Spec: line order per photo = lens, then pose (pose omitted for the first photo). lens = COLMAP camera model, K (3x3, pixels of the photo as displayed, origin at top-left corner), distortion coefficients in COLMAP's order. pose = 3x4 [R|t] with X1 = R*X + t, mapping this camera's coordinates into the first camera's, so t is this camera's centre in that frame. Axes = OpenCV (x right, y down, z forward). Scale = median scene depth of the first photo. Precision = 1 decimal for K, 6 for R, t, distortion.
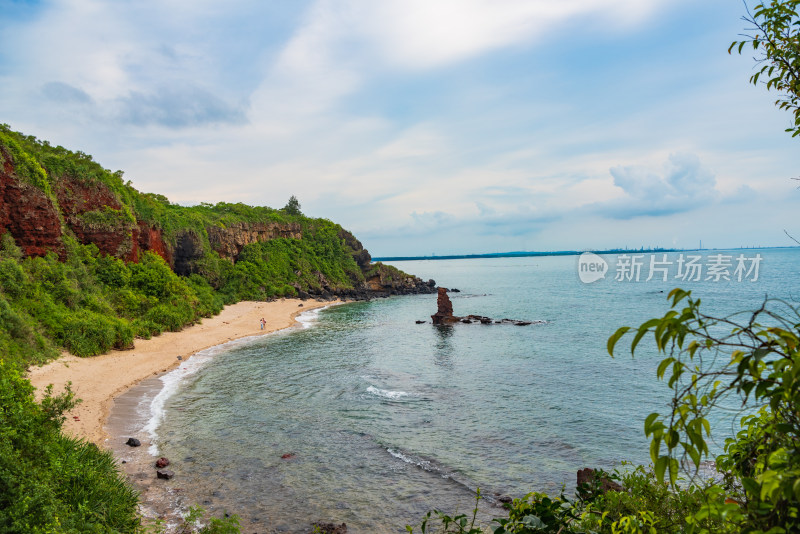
lens RADIAL K [[621.1, 0, 400.4], [0, 621.1, 270.9], [0, 0, 1]] dist [-0.044821, 0.026965]
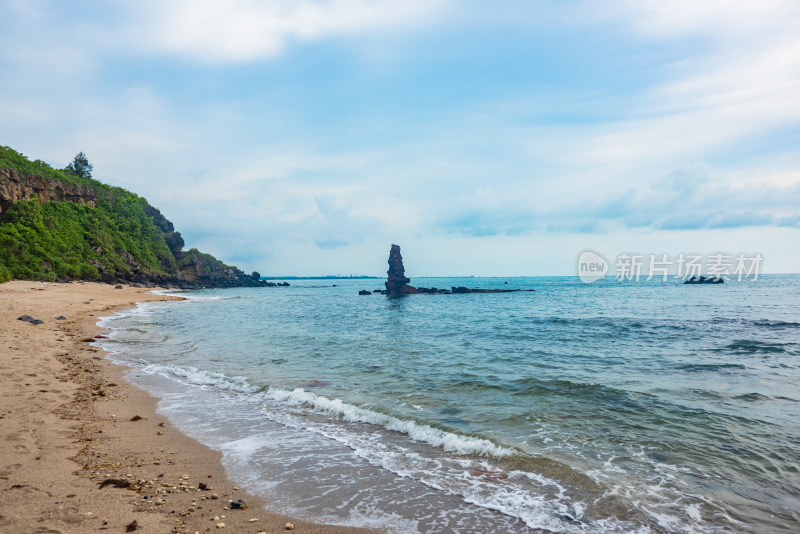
lens RADIAL K [[534.2, 0, 406.2], [0, 534.2, 269.8], [0, 0, 1]] dist [0.007125, 0.001360]
pose [[0.886479, 0.029595, 0.461822, -0.151749], [-0.008637, 0.998837, -0.047430, 0.061194], [-0.462689, 0.038057, 0.885704, 0.312225]]
